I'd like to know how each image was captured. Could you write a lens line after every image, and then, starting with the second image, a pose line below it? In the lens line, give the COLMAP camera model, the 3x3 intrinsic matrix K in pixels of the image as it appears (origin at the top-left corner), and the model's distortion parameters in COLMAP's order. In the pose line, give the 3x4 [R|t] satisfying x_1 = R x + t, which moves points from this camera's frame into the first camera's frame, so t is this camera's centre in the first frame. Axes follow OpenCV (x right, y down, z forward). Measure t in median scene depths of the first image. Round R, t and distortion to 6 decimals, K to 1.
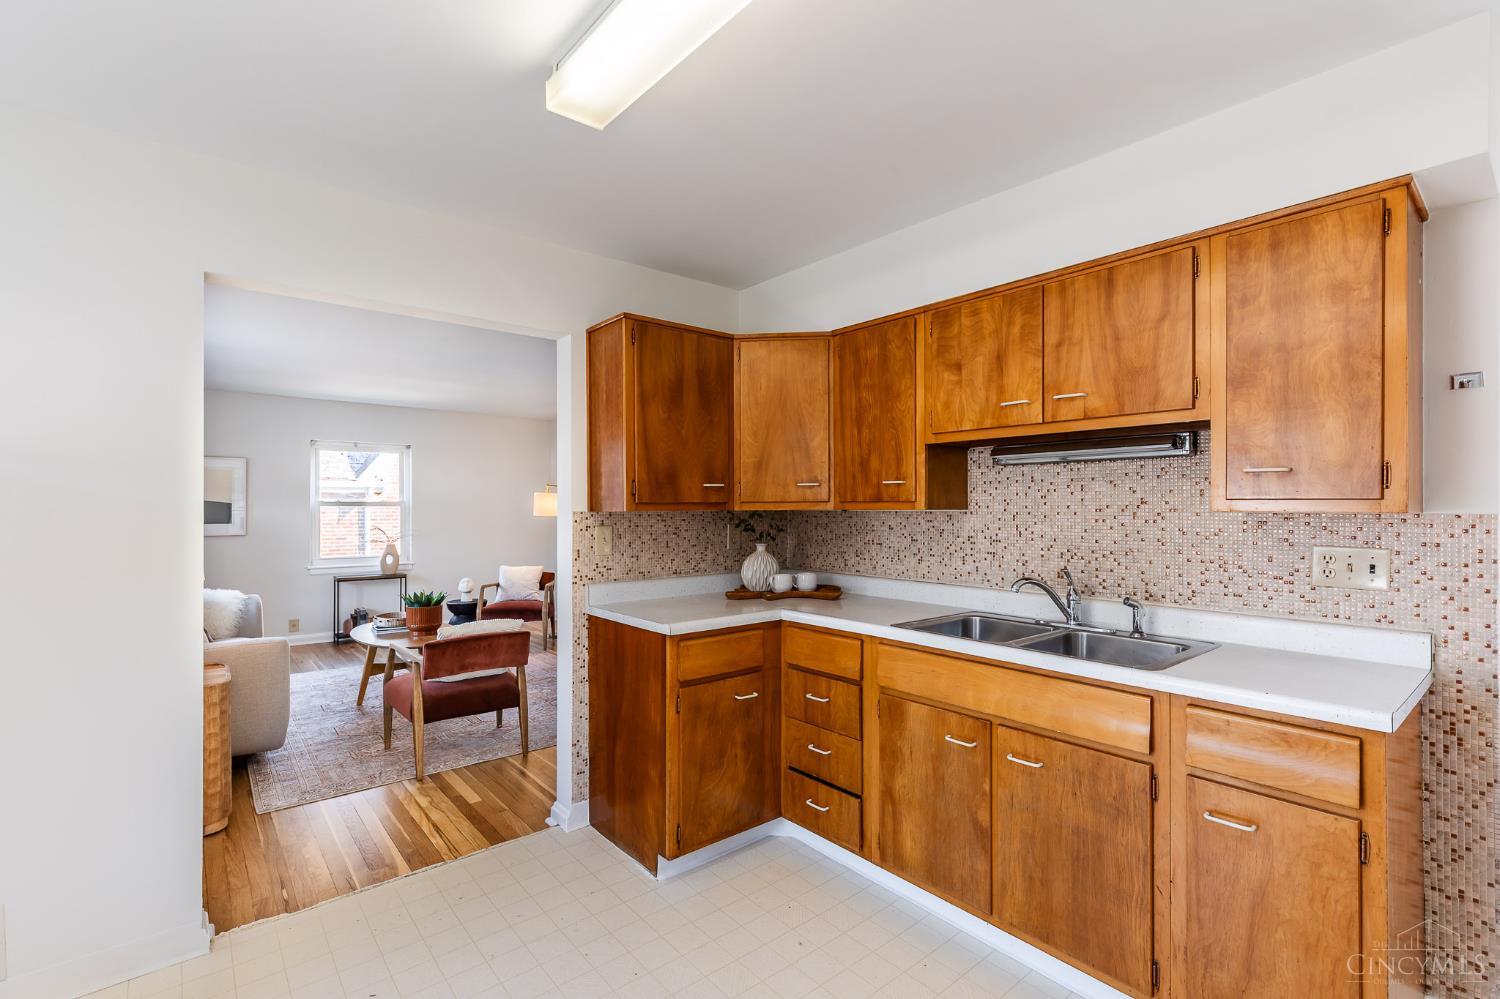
lens RADIAL K [[682.4, 0, 739.6], [0, 682.4, 502.8], [0, 0, 1]] dist [-0.003784, -0.001322]
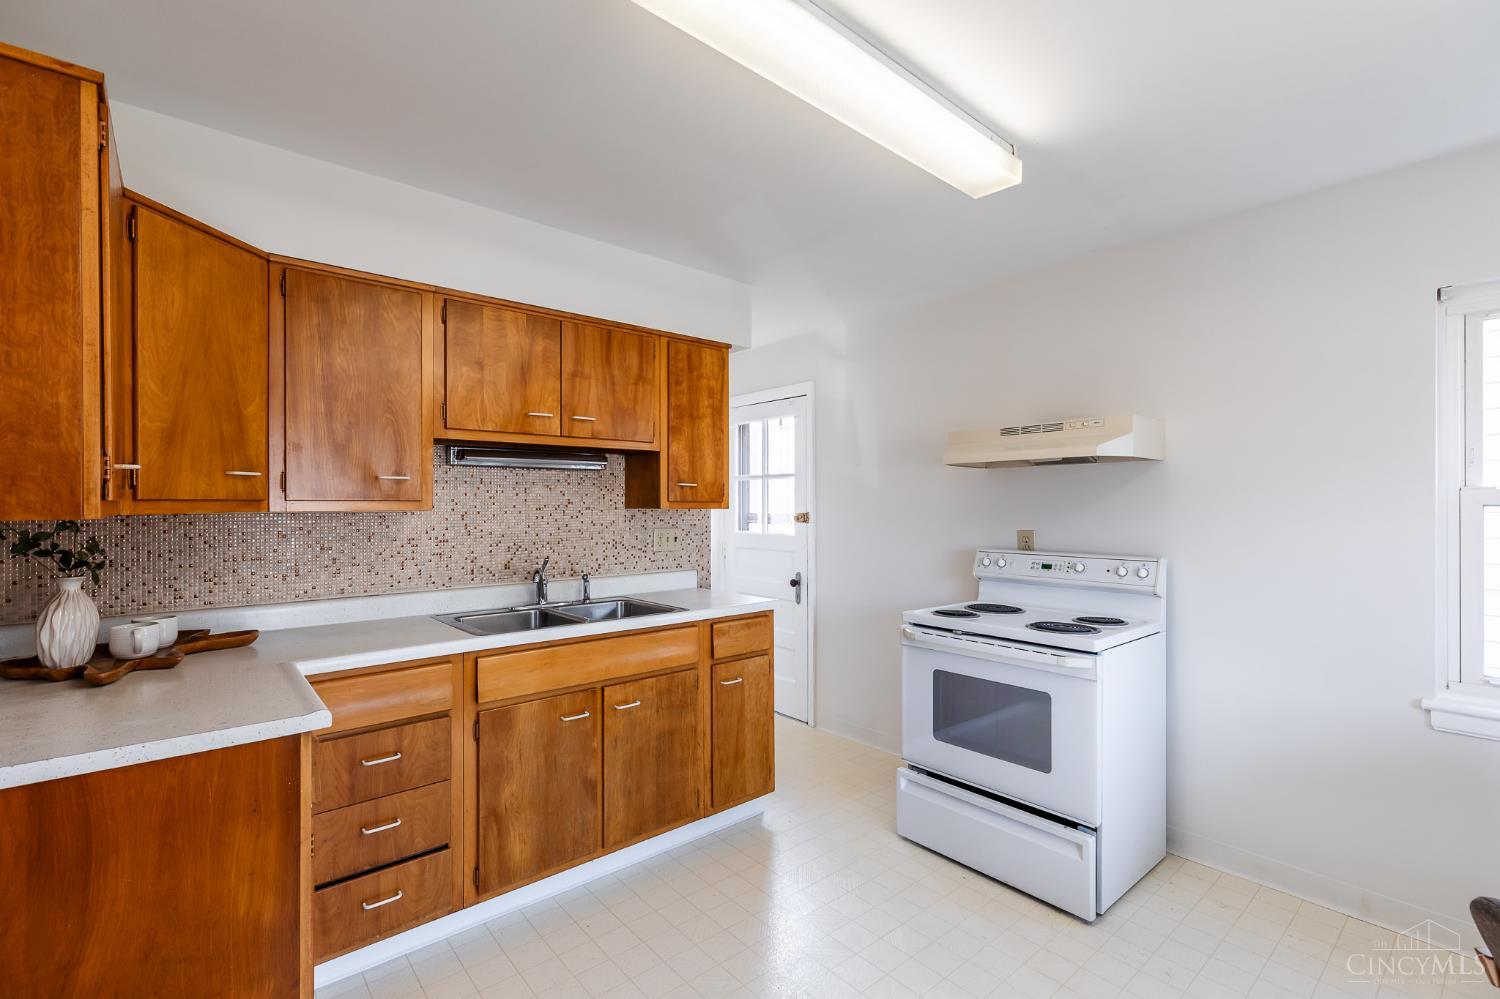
lens RADIAL K [[682.4, 0, 749.5], [0, 682.4, 500.4], [0, 0, 1]] dist [-0.003784, -0.001322]
pose [[-0.042498, 0.006726, 0.999074, -0.725289], [-0.002514, 0.999973, -0.006839, 0.002920], [-0.999093, -0.002803, -0.042480, 0.686222]]
